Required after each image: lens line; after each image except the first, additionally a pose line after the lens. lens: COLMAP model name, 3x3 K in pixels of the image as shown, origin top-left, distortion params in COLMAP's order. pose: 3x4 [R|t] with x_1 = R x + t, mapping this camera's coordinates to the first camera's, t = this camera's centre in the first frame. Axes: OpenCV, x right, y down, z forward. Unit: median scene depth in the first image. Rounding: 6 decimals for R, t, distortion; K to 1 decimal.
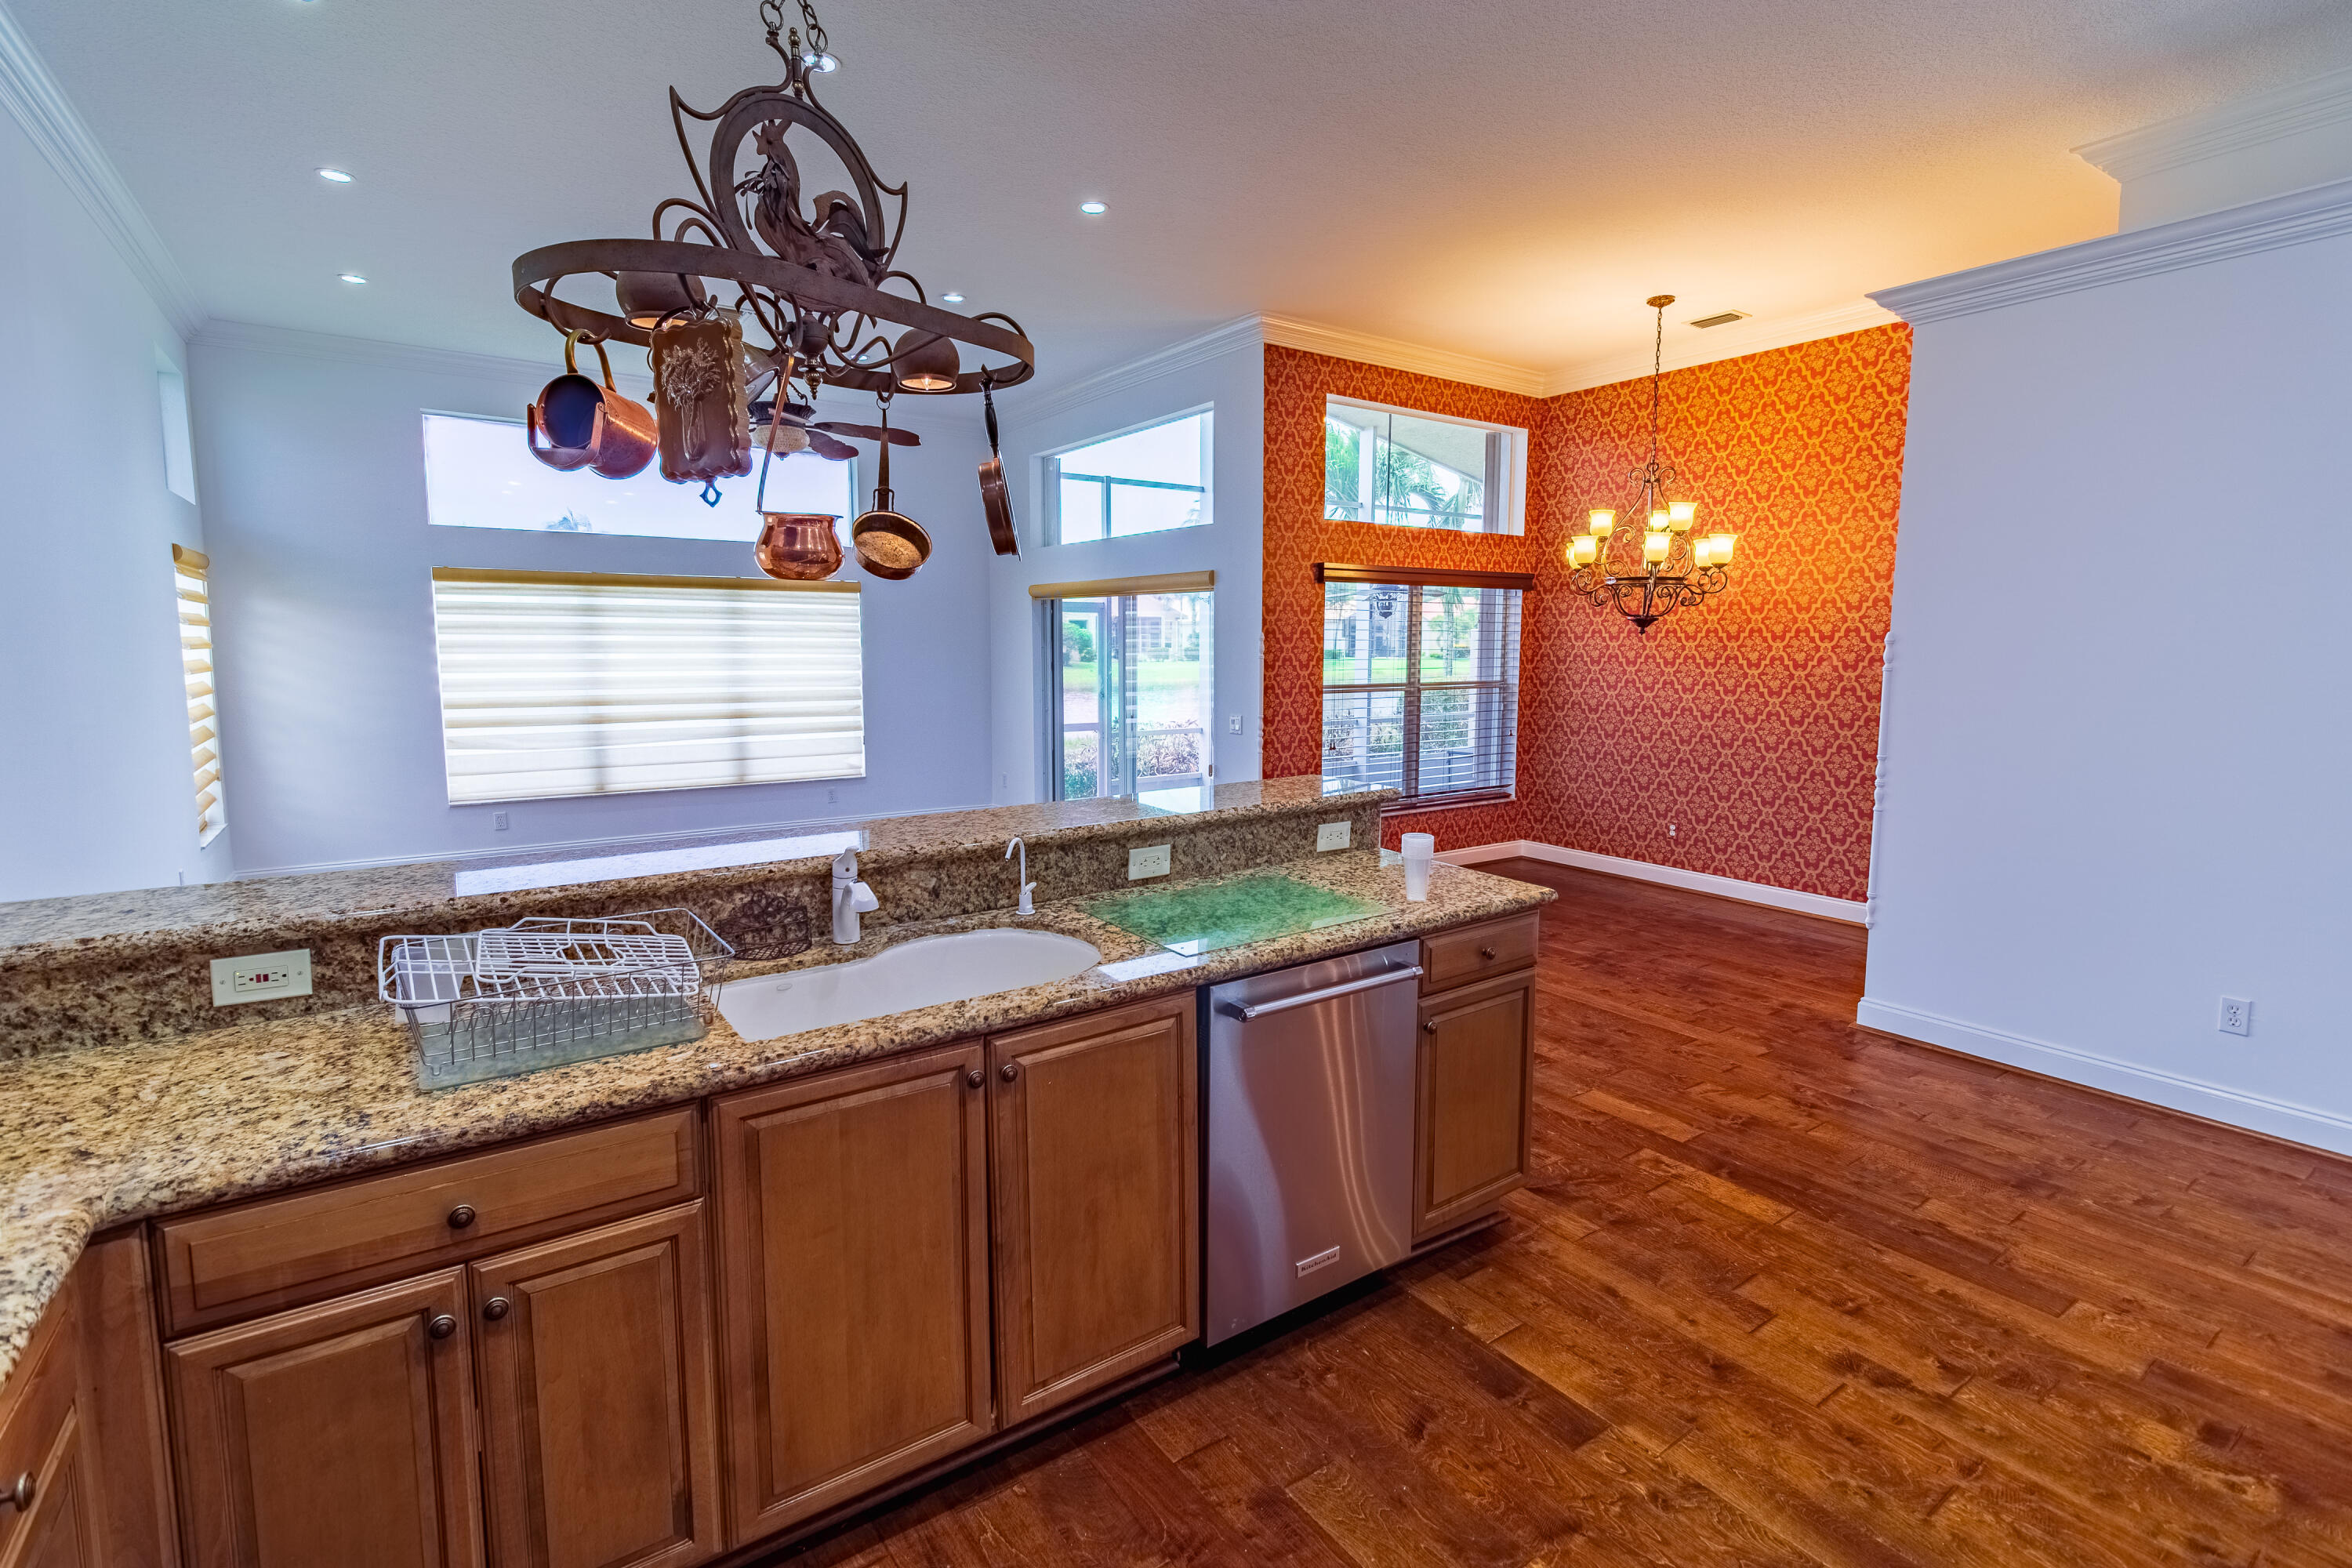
lens RADIAL K [[1091.2, 0, 1181.1], [0, 1091.2, 758.2], [0, 0, 1]] dist [-0.001034, 0.001441]
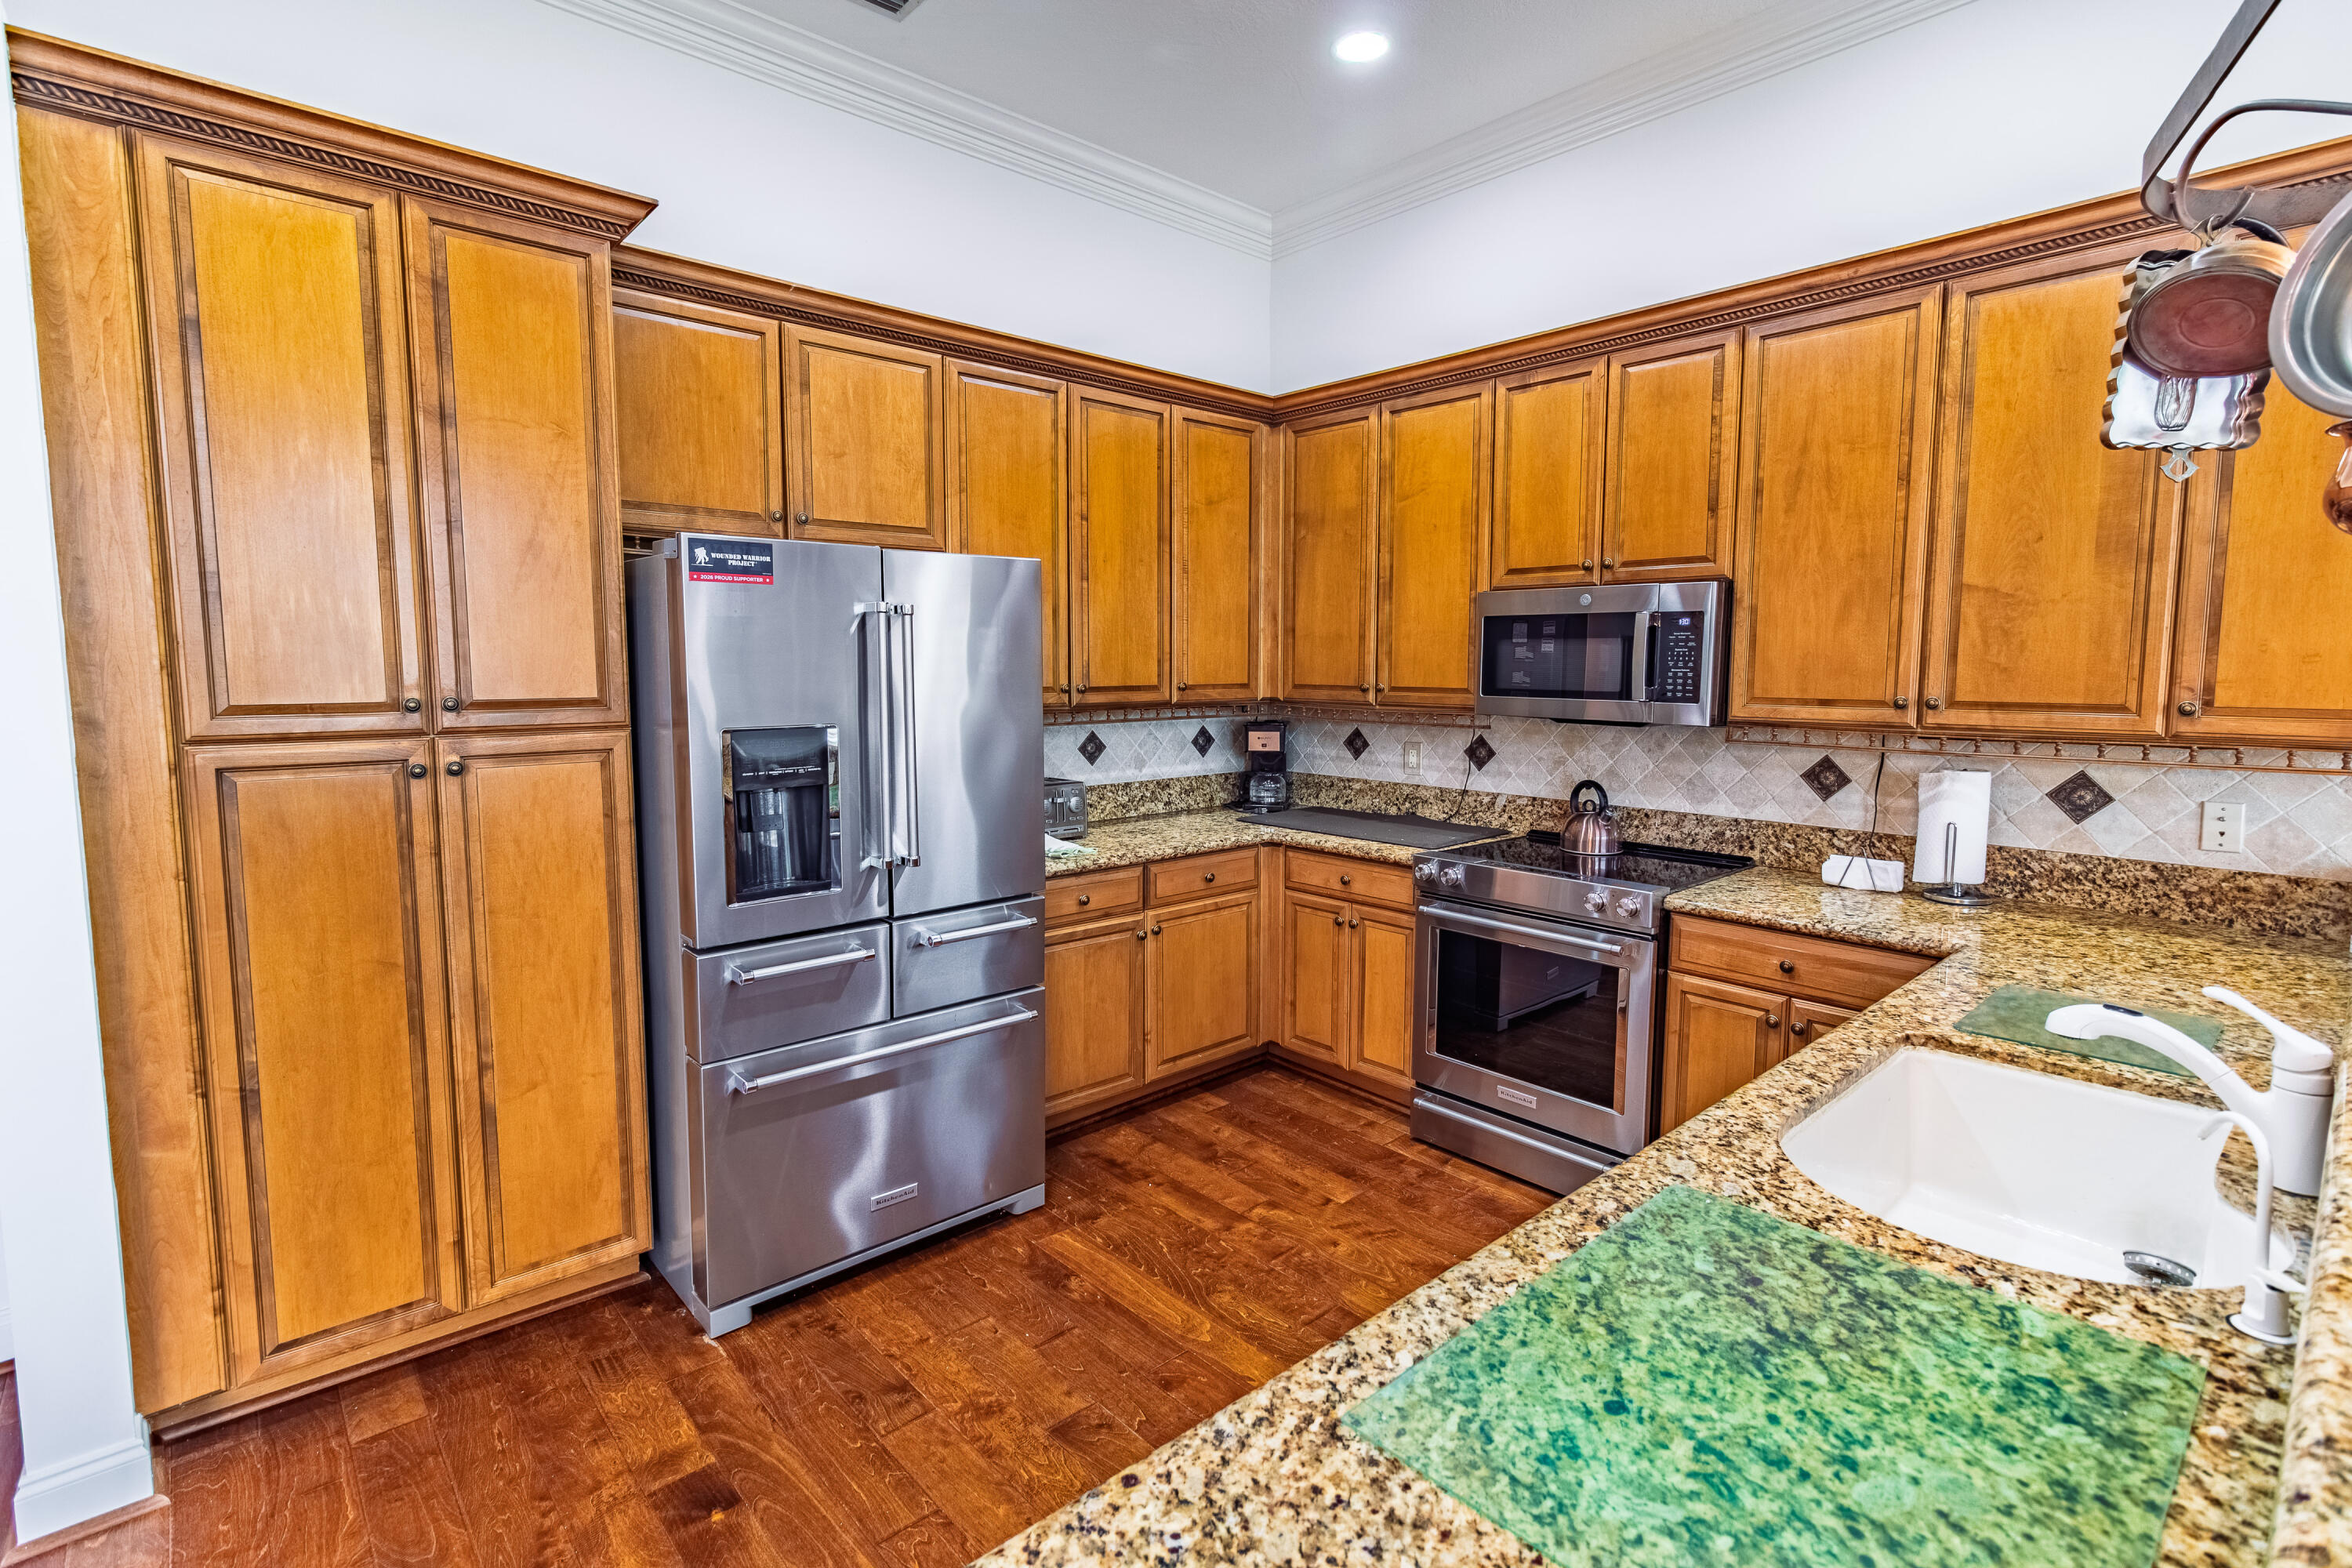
lens RADIAL K [[1091.2, 0, 1166.8], [0, 1091.2, 751.4], [0, 0, 1]] dist [-0.001034, 0.001441]
pose [[-0.993967, 0.002154, -0.109656, 0.119417], [-0.018640, 0.981945, 0.188247, -0.052554], [0.108082, 0.189155, -0.975981, 0.526048]]
